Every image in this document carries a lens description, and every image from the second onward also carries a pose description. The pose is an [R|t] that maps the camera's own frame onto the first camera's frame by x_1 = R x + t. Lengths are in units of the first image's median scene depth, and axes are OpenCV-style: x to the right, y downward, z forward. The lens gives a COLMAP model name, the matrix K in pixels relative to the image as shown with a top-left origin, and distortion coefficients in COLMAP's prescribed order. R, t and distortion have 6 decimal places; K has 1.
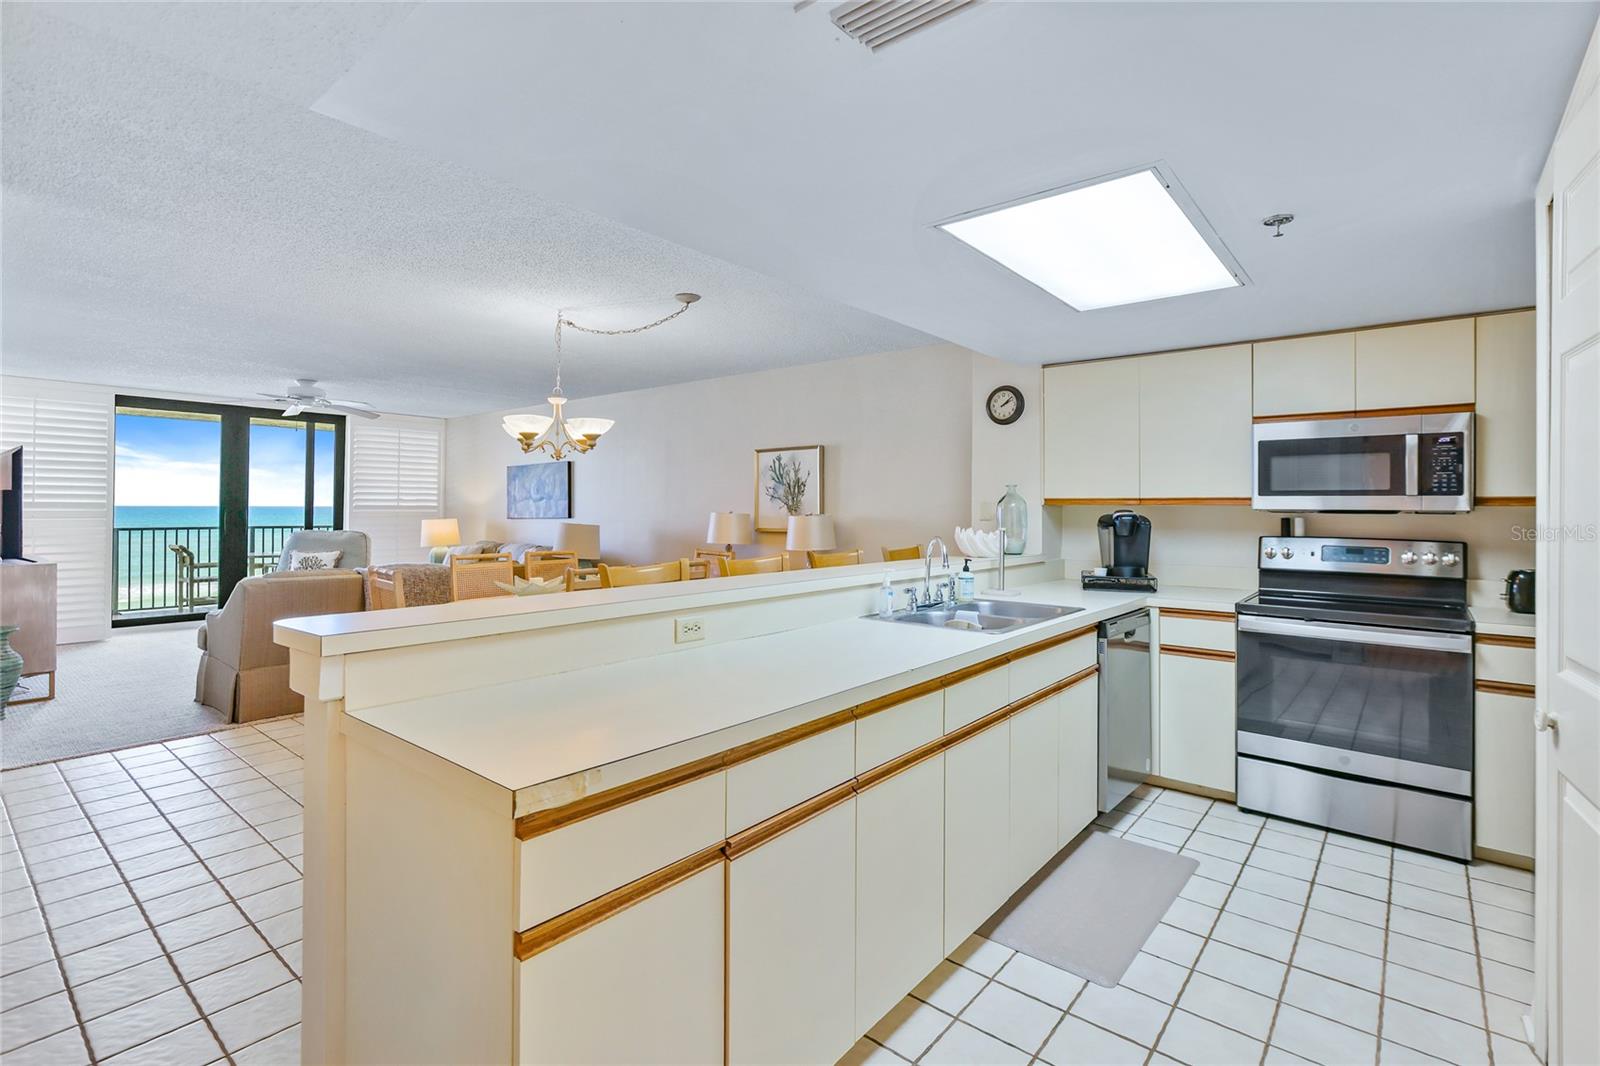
lens RADIAL K [[741.0, 0, 798.7], [0, 741.0, 504.5], [0, 0, 1]] dist [-0.000357, 0.000646]
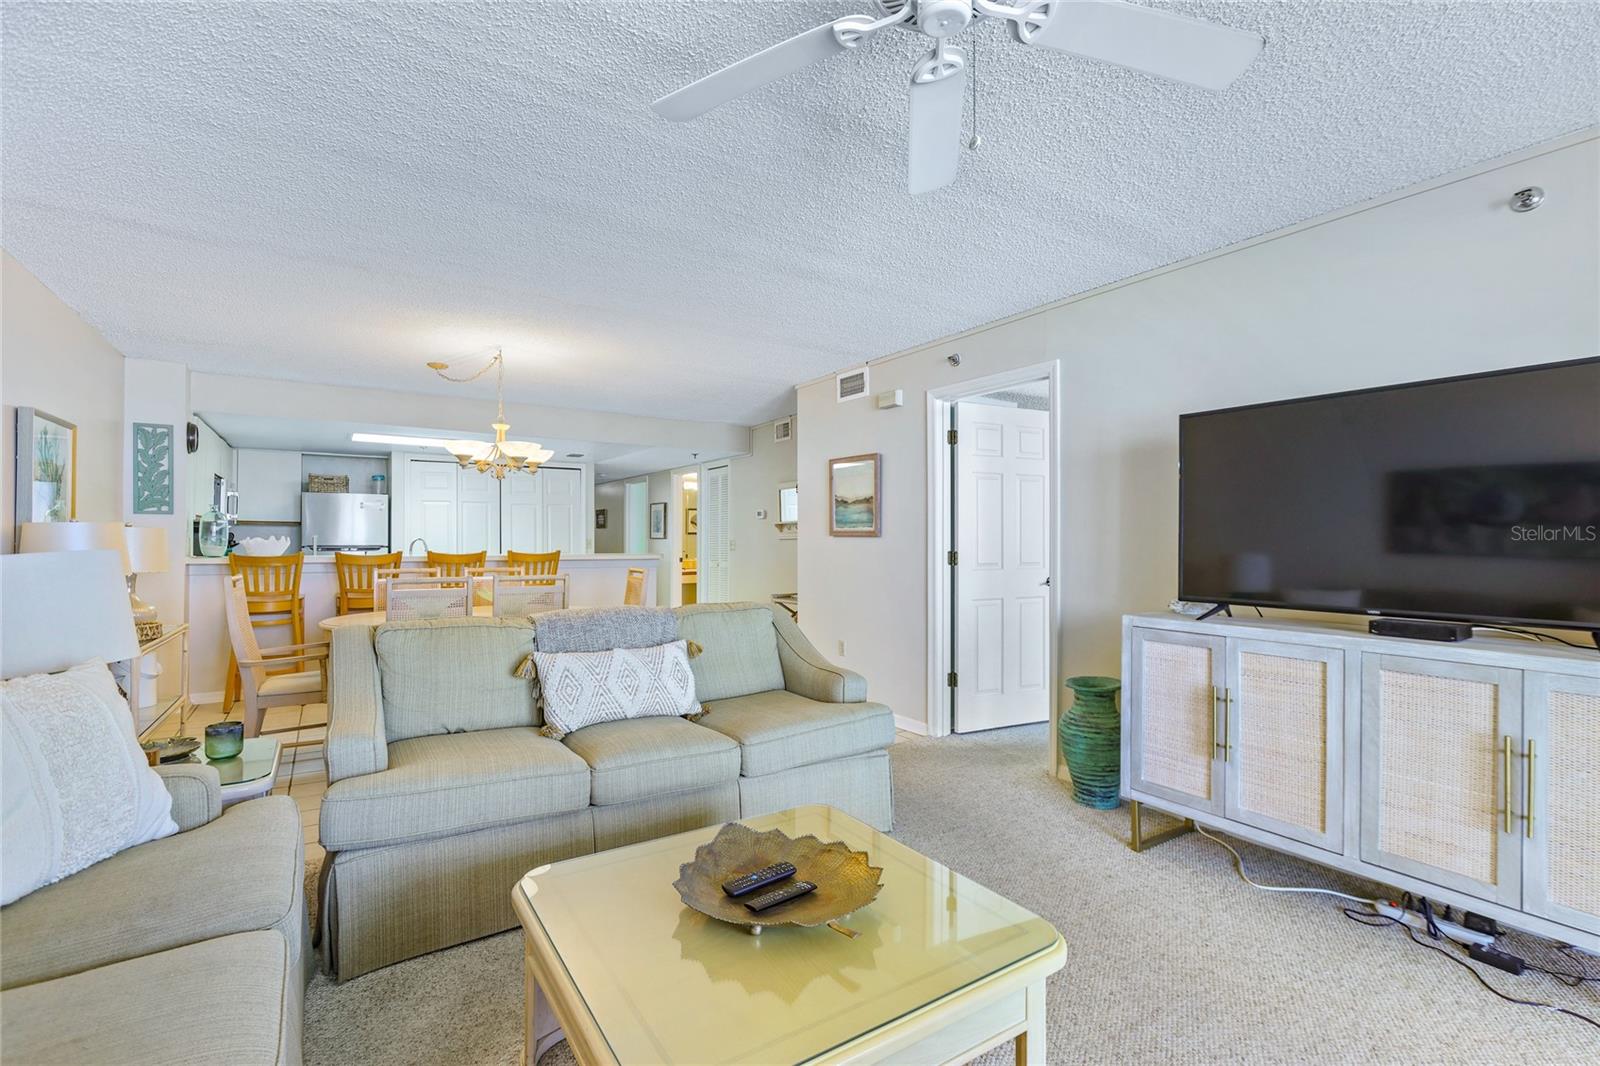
lens RADIAL K [[719.7, 0, 798.0], [0, 719.7, 549.1], [0, 0, 1]] dist [-0.000891, 0.000859]
pose [[-0.954931, -0.013505, 0.296521, -0.597797], [-0.010725, 0.999882, 0.011001, 0.015353], [-0.296635, 0.007325, -0.954963, 1.052129]]
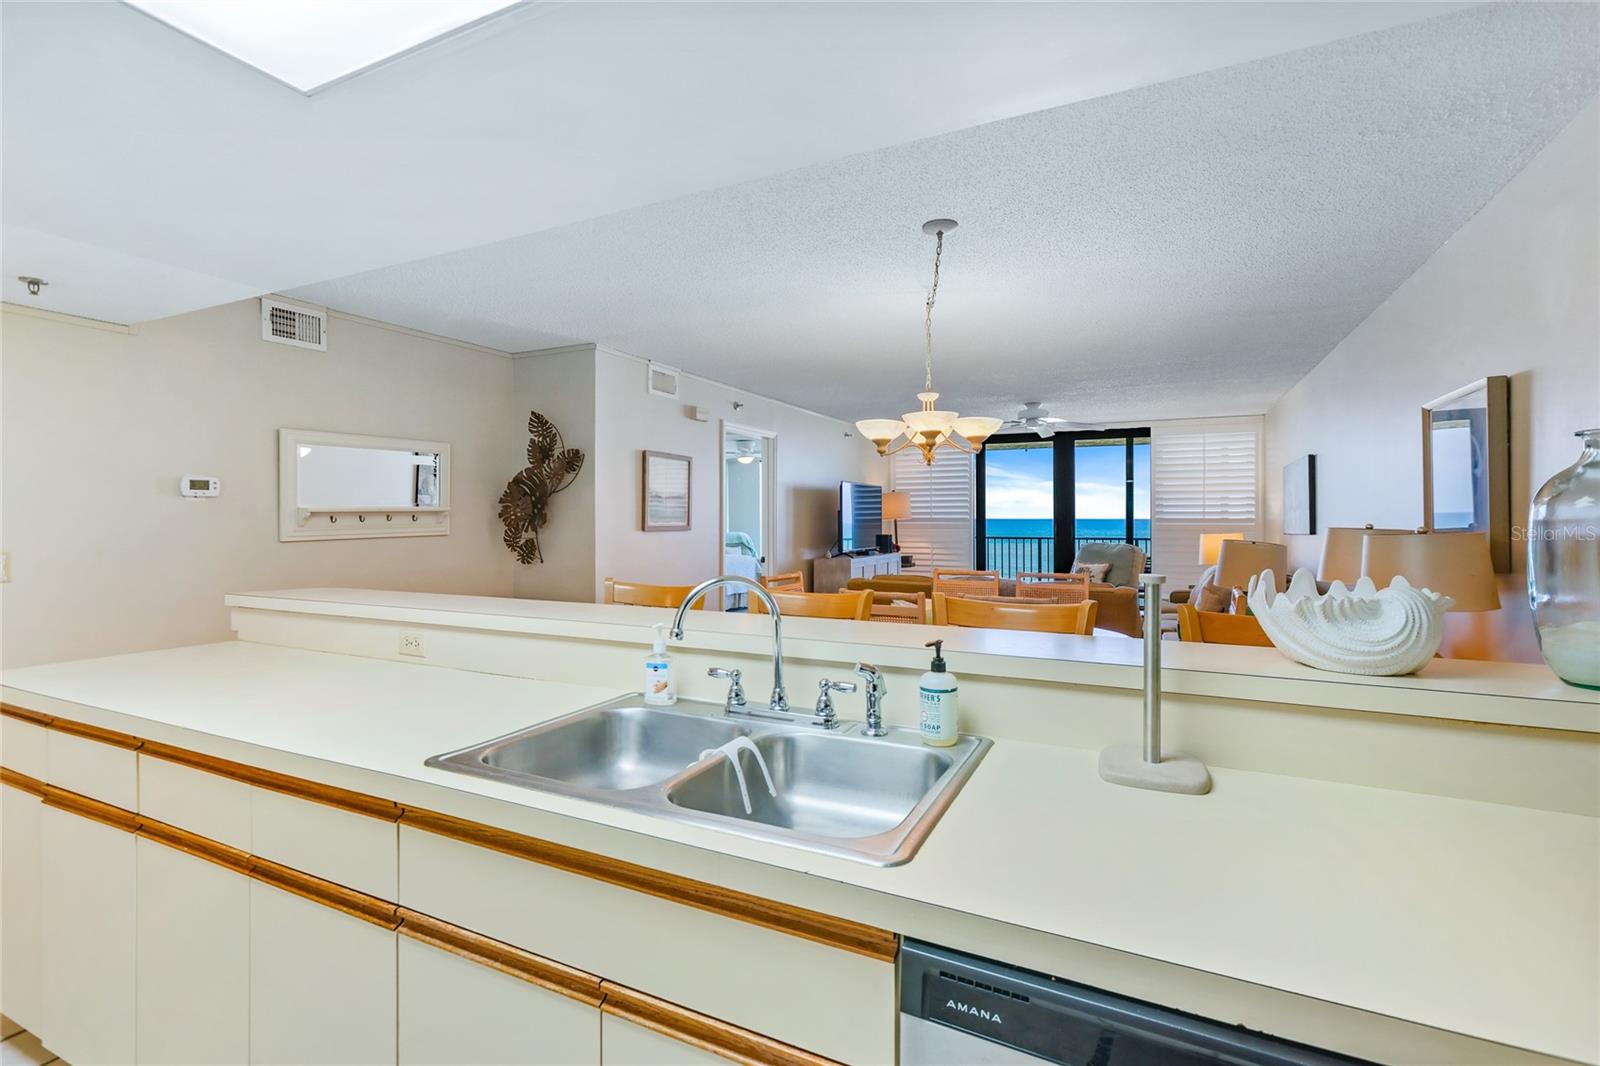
lens RADIAL K [[734.0, 0, 793.3], [0, 734.0, 520.7], [0, 0, 1]] dist [-0.000971, 0.000964]
pose [[0.229878, -0.003909, -0.973212, 0.260160], [0.007886, 0.999967, -0.002153, 0.003025], [0.973188, -0.007179, 0.229901, 0.355599]]
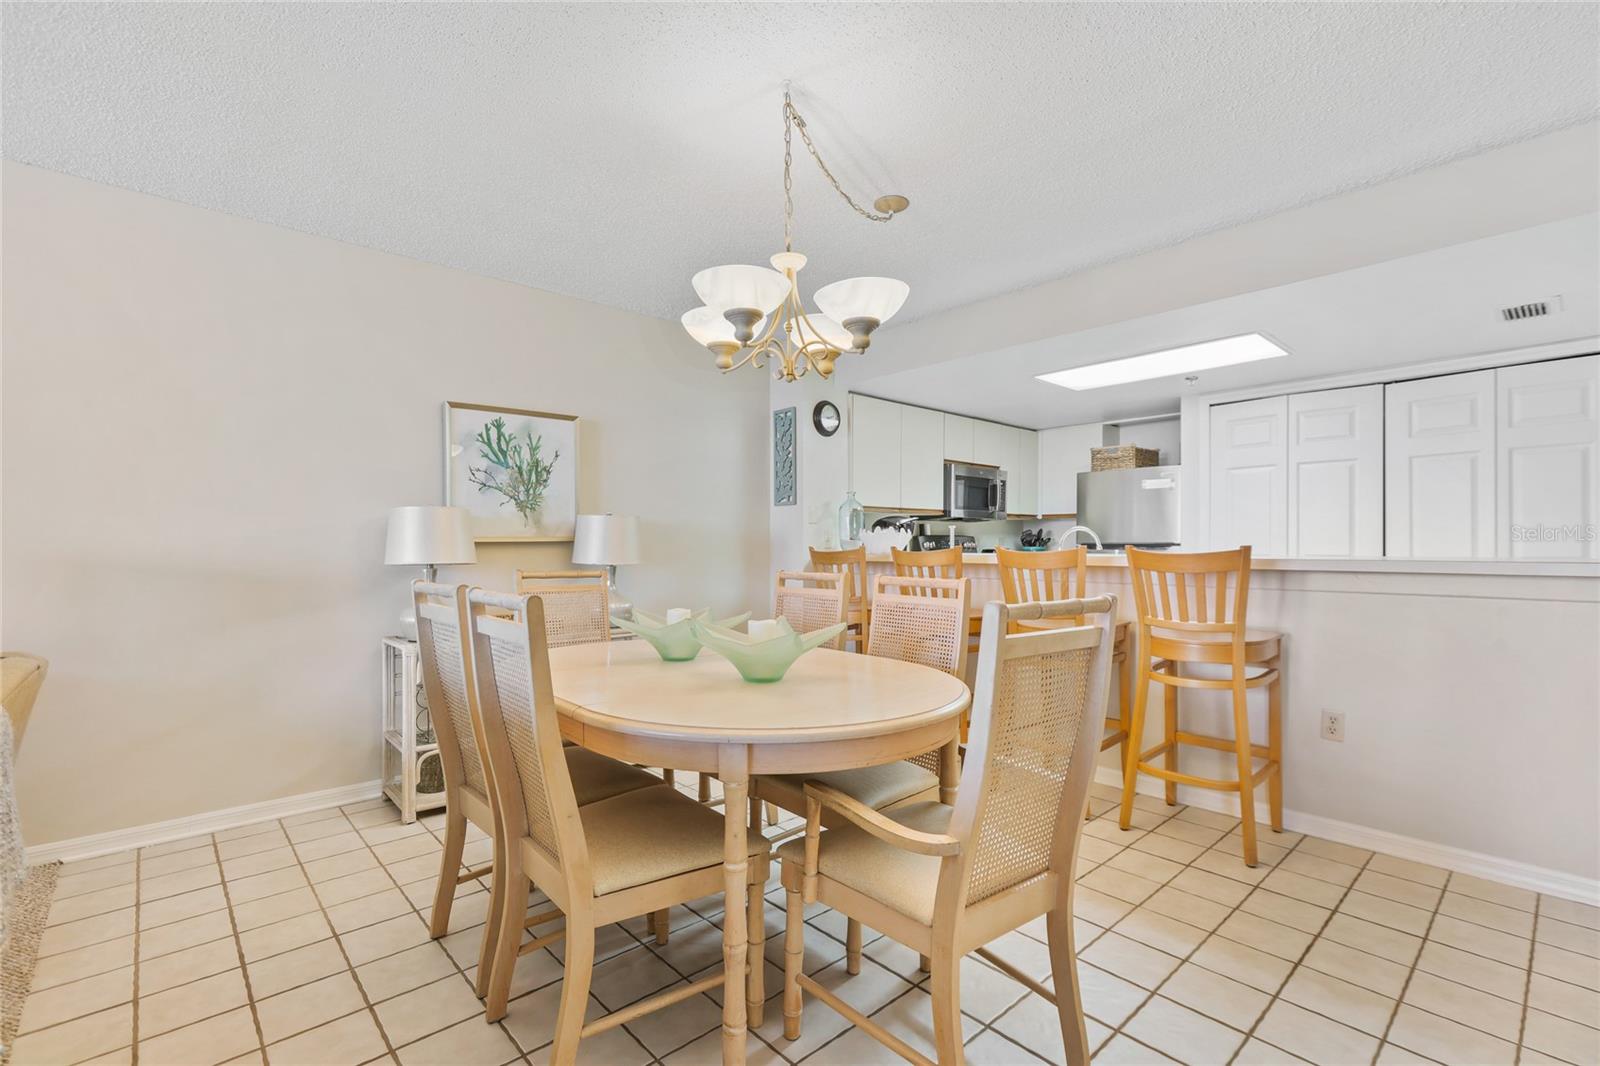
lens RADIAL K [[719.7, 0, 798.0], [0, 719.7, 549.1], [0, 0, 1]] dist [-0.000891, 0.000859]
pose [[0.139649, -0.011031, 0.990140, -0.452497], [-0.002599, 0.999930, 0.011506, 0.026969], [-0.990198, -0.004180, 0.139610, 0.508815]]
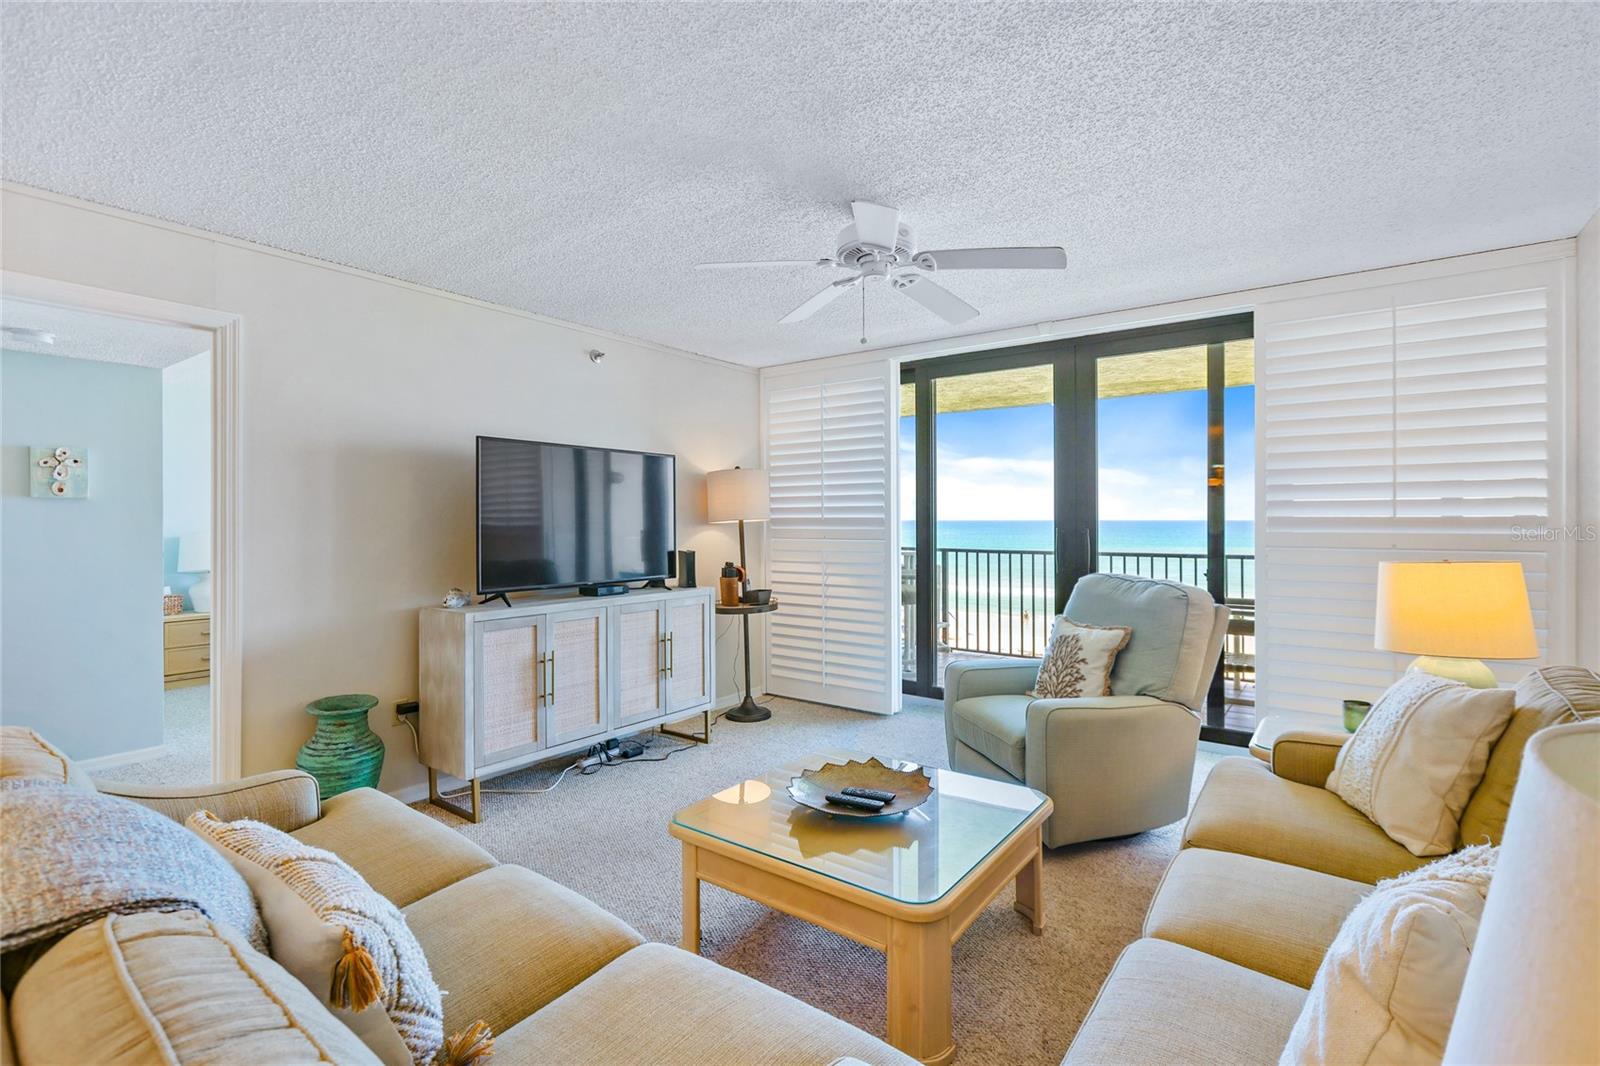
lens RADIAL K [[734.0, 0, 793.3], [0, 734.0, 520.7], [0, 0, 1]] dist [-0.000971, 0.000964]
pose [[0.043335, -0.006866, -0.999037, -0.228567], [0.007768, 0.999948, -0.006535, 0.003834], [0.999030, -0.007477, 0.043387, 0.812642]]
